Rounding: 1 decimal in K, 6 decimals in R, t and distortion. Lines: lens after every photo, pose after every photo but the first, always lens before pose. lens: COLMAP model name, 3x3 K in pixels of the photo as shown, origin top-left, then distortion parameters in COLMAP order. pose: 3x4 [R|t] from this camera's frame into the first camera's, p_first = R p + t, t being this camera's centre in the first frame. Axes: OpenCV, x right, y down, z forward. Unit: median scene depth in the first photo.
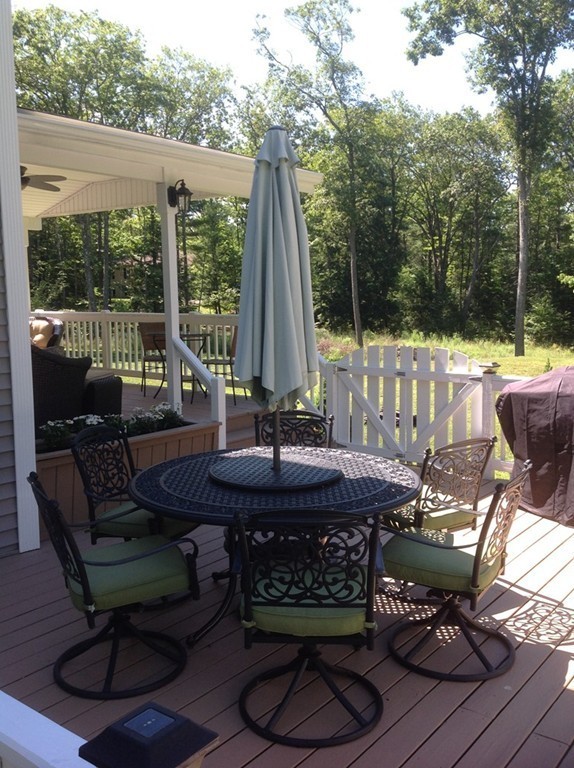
lens RADIAL K [[744.2, 0, 287.0], [0, 744.2, 384.0], [0, 0, 1]] dist [0.193205, -0.408466]
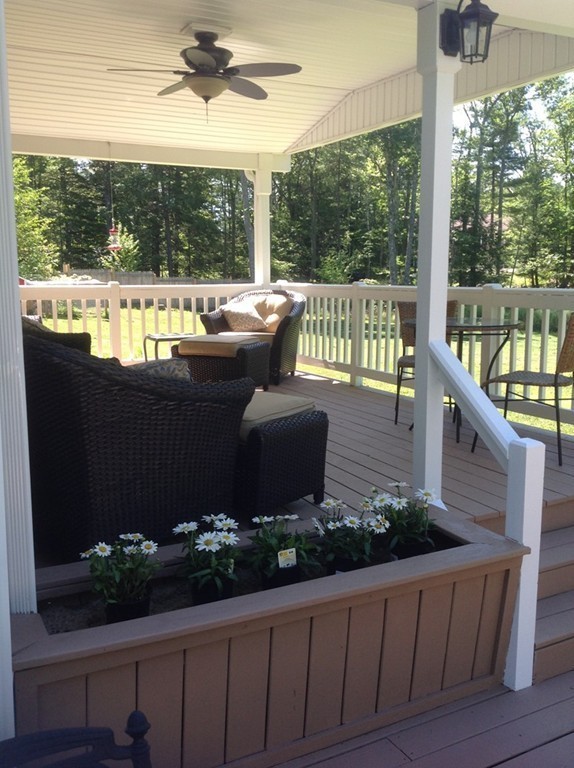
lens RADIAL K [[703.8, 0, 275.1], [0, 703.8, 382.1], [0, 0, 1]] dist [0.053385, 0.003056]
pose [[0.905232, 0.061327, -0.420468, -0.010883], [-0.042324, 0.997623, 0.054386, -0.011347], [0.422804, -0.031436, 0.905676, 0.115311]]
